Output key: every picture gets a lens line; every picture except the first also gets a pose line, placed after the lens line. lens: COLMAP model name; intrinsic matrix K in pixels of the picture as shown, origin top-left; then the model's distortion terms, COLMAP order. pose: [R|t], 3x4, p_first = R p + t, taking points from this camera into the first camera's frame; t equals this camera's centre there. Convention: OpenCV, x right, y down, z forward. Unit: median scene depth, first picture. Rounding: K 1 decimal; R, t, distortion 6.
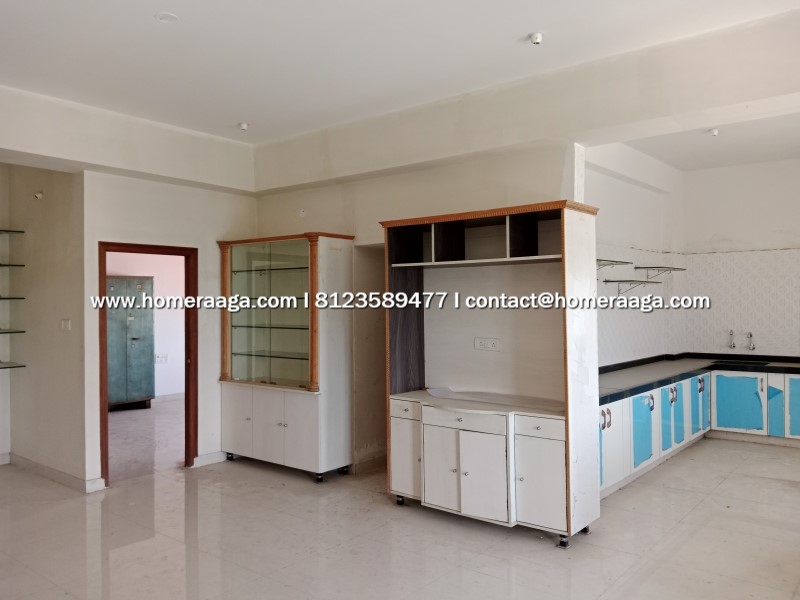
lens RADIAL K [[637.6, 0, 400.0], [0, 637.6, 300.0], [0, 0, 1]] dist [0.198794, -0.367524]
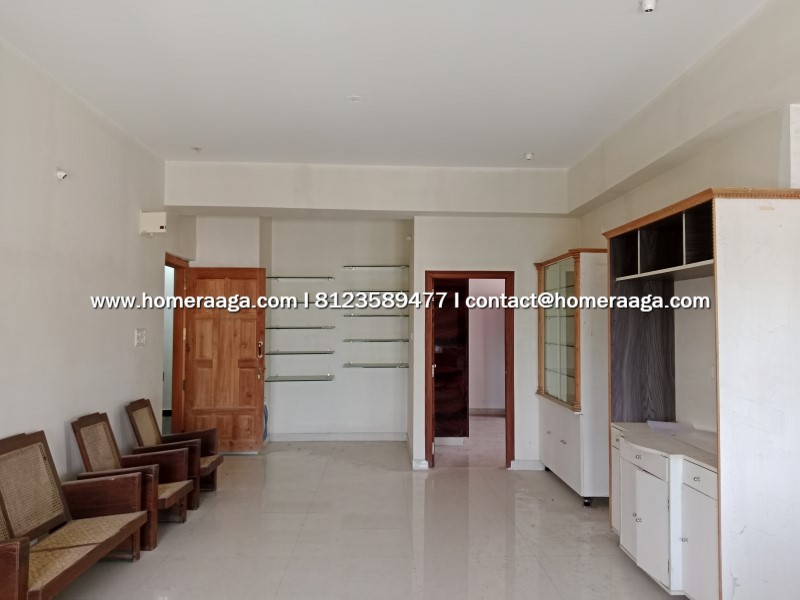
lens RADIAL K [[641.4, 0, 400.0], [0, 641.4, 300.0], [0, 0, 1]] dist [0.072334, 0.000088]
pose [[0.658751, -0.017810, -0.752150, 0.435649], [-0.008700, 0.999473, -0.031287, 0.006272], [0.752311, 0.027154, 0.658249, 0.147674]]
